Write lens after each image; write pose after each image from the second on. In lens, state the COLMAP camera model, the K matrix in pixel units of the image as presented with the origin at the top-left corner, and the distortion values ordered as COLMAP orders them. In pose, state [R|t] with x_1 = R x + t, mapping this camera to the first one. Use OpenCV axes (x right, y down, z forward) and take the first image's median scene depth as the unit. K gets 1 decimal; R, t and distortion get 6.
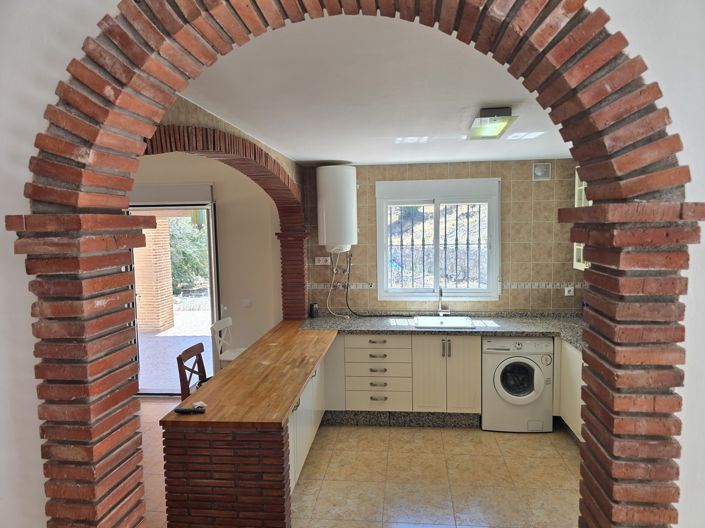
lens RADIAL K [[470.8, 0, 361.9], [0, 470.8, 265.4], [0, 0, 1]] dist [0.059864, -0.050878]
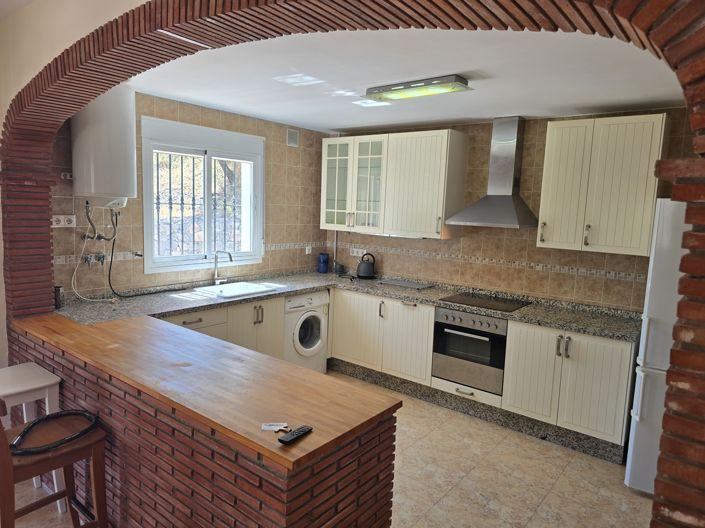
lens RADIAL K [[470.8, 0, 342.4], [0, 470.8, 263.7], [0, 0, 1]] dist [0.059864, -0.050878]
pose [[0.559307, -0.066871, 0.826259, -0.445722], [0.027446, 0.997688, 0.062166, 0.019778], [-0.828506, -0.012092, 0.559849, 0.314457]]
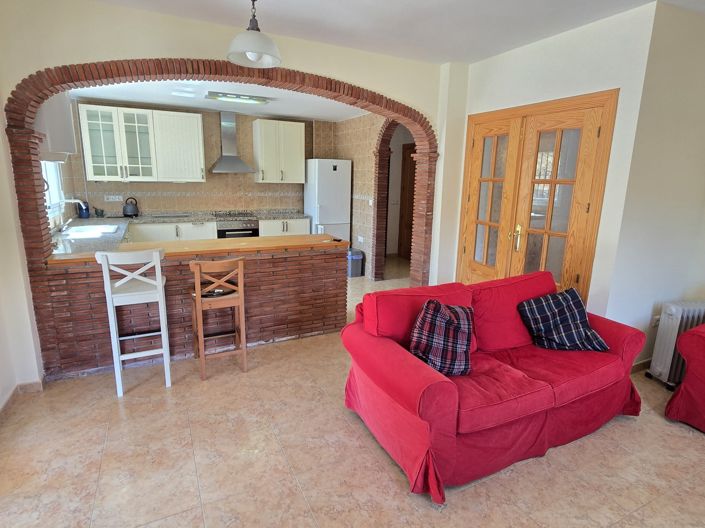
lens RADIAL K [[389.5, 0, 353.2], [0, 389.5, 261.6], [0, 0, 1]] dist [0.000079, -0.004326]
pose [[-0.511770, -0.174997, 0.841111, -0.912107], [0.064901, 0.968362, 0.240961, 0.011892], [-0.856668, 0.177905, -0.484221, 0.897394]]
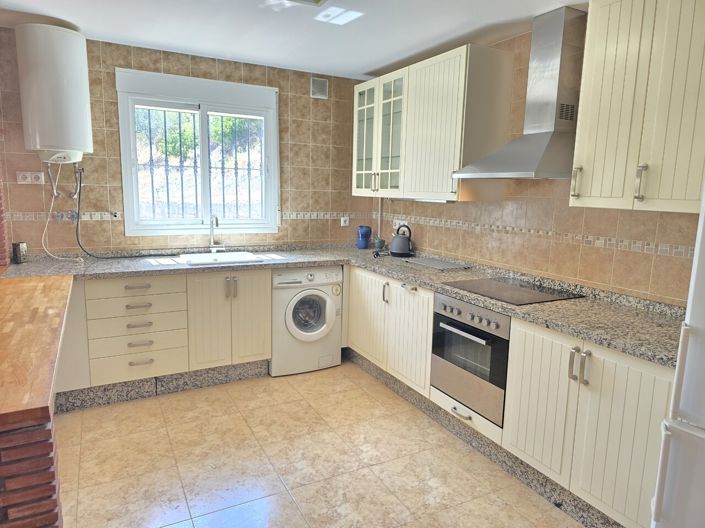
lens RADIAL K [[470.8, 0, 345.9], [0, 470.8, 263.8], [0, 0, 1]] dist [0.059864, -0.050878]
pose [[0.839737, -0.051230, 0.540571, -0.085947], [0.011826, 0.997029, 0.076118, 0.068667], [-0.542864, -0.057526, 0.837848, 0.192987]]
